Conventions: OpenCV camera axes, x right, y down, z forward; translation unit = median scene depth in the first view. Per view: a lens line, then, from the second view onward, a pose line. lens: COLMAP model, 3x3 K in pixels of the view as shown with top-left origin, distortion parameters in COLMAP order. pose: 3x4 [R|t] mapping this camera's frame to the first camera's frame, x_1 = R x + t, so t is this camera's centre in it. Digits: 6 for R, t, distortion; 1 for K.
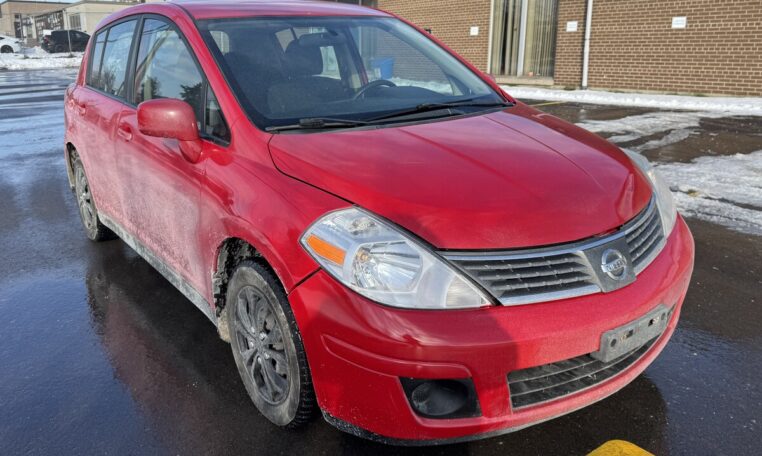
lens RADIAL K [[639.7, 0, 384.7], [0, 639.7, 209.6], [0, 0, 1]] dist [0.054351, -0.063892]
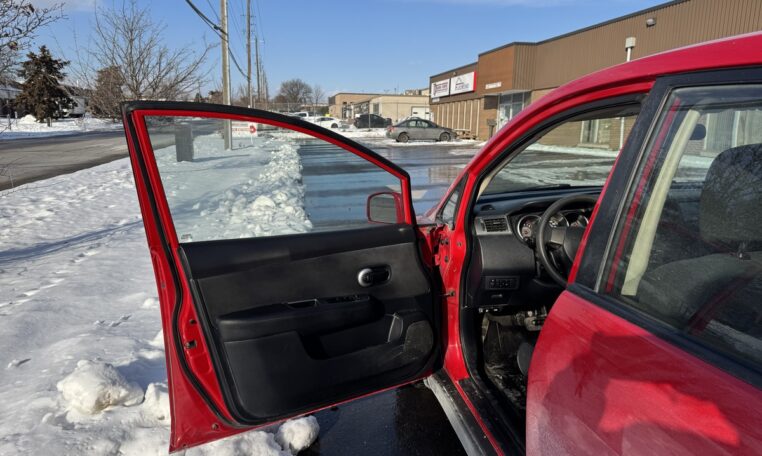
lens RADIAL K [[565.2, 0, 381.5], [0, 565.2, 233.6], [0, 0, 1]] dist [0.037940, -0.043130]
pose [[0.904355, 0.086168, -0.417992, 0.384675], [-0.109756, 0.993421, -0.032672, 0.147278], [0.412427, 0.075424, 0.907863, -0.601490]]
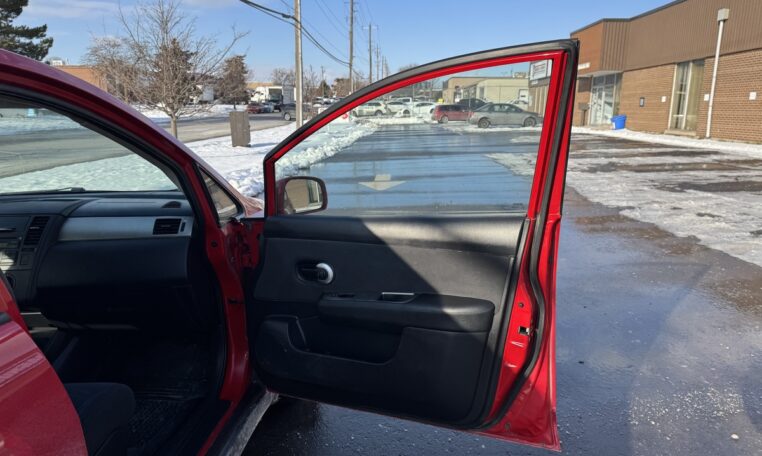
lens RADIAL K [[565.2, 0, 380.8], [0, 565.2, 230.4], [0, 0, 1]] dist [0.037940, -0.043130]
pose [[0.789738, 0.130297, -0.599447, 0.530987], [-0.150663, 0.988450, 0.016361, 0.114820], [0.594655, 0.077394, 0.800247, -0.488965]]
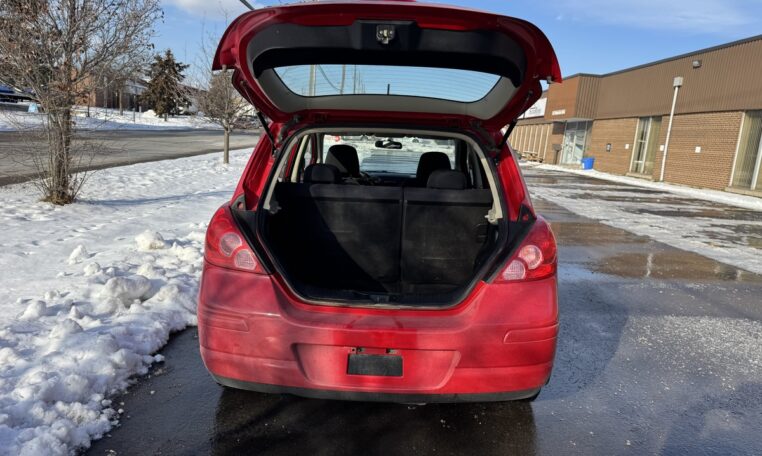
lens RADIAL K [[565.2, 0, 383.0], [0, 565.2, 235.8], [0, 0, 1]] dist [0.037940, -0.043130]
pose [[0.819518, 0.164683, -0.548880, 0.569774], [-0.215823, 0.975989, -0.029410, 0.171297], [0.530858, 0.142563, 0.835384, -0.710631]]
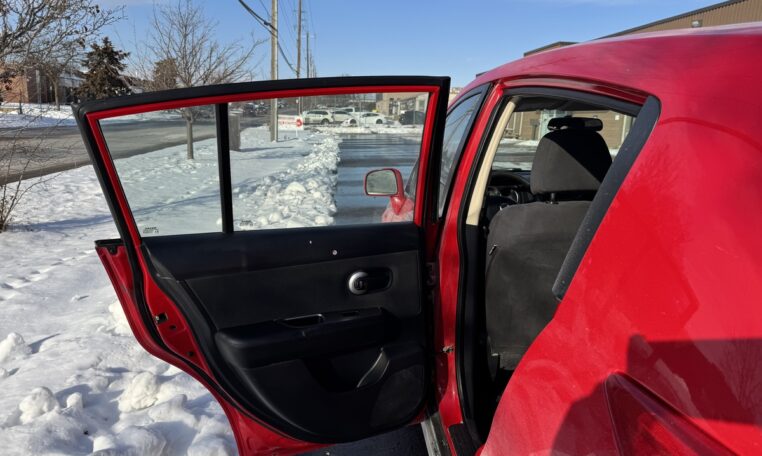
lens RADIAL K [[565.2, 0, 383.5], [0, 565.2, 237.3], [0, 0, 1]] dist [0.037940, -0.043130]
pose [[0.867085, 0.128204, -0.481380, 0.426049], [-0.152356, 0.988262, -0.011233, 0.156352], [0.474289, 0.083081, 0.876440, -0.629514]]
